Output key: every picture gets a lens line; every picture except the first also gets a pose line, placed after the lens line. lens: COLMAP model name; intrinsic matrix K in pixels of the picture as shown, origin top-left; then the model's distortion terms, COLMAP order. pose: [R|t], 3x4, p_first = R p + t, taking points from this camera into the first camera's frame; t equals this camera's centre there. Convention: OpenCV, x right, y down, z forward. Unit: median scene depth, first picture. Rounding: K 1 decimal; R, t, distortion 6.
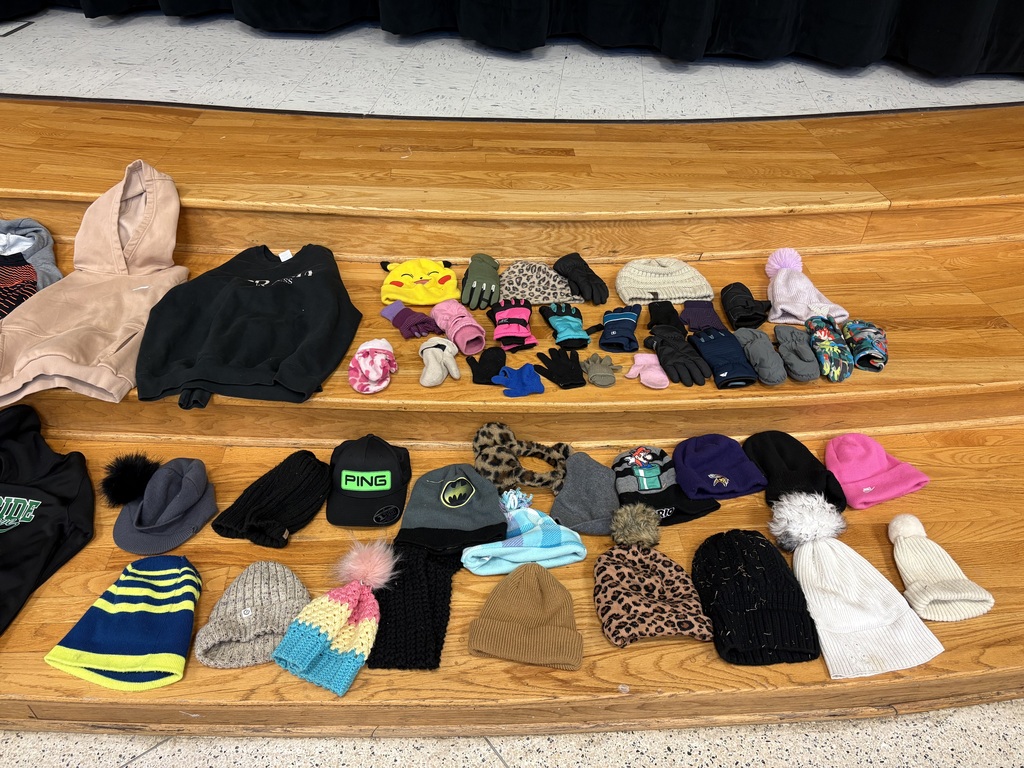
lens RADIAL K [[763.7, 0, 512.0], [0, 763.7, 384.0], [0, 0, 1]] dist [0.059090, -0.079694]
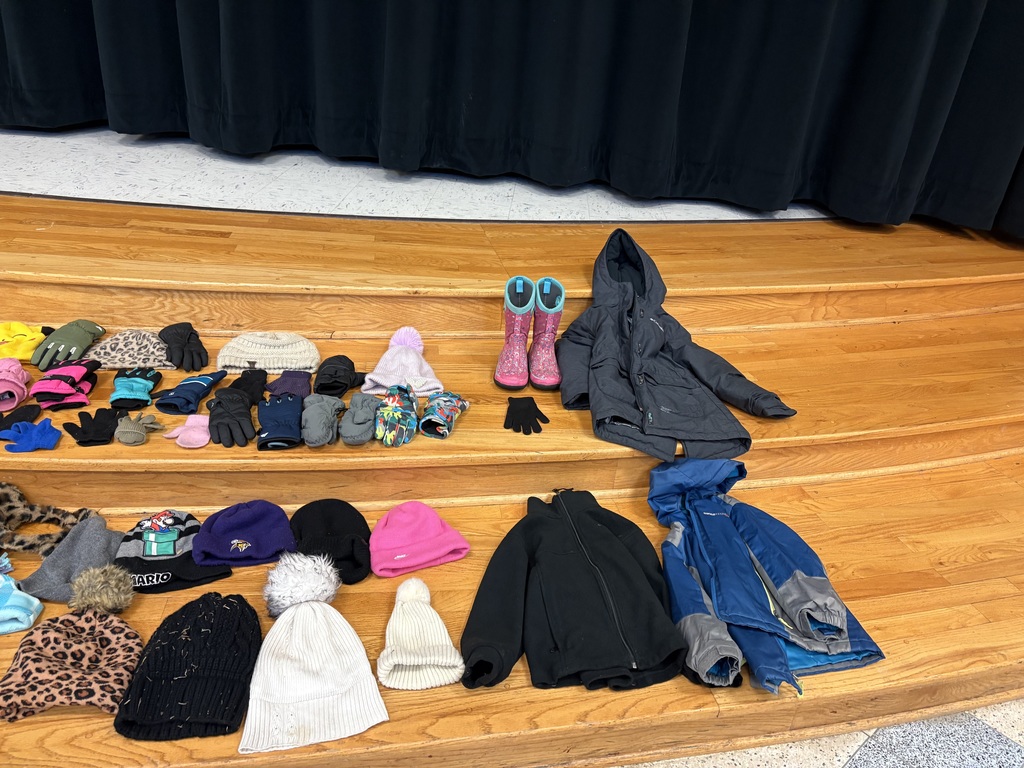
lens RADIAL K [[763.7, 0, 512.0], [0, 763.7, 384.0], [0, 0, 1]] dist [0.059090, -0.079694]
pose [[0.995159, 0.027005, 0.094499, 0.472055], [-0.009065, 0.982632, -0.185342, 0.096236], [-0.097863, 0.183588, 0.978120, 0.022122]]
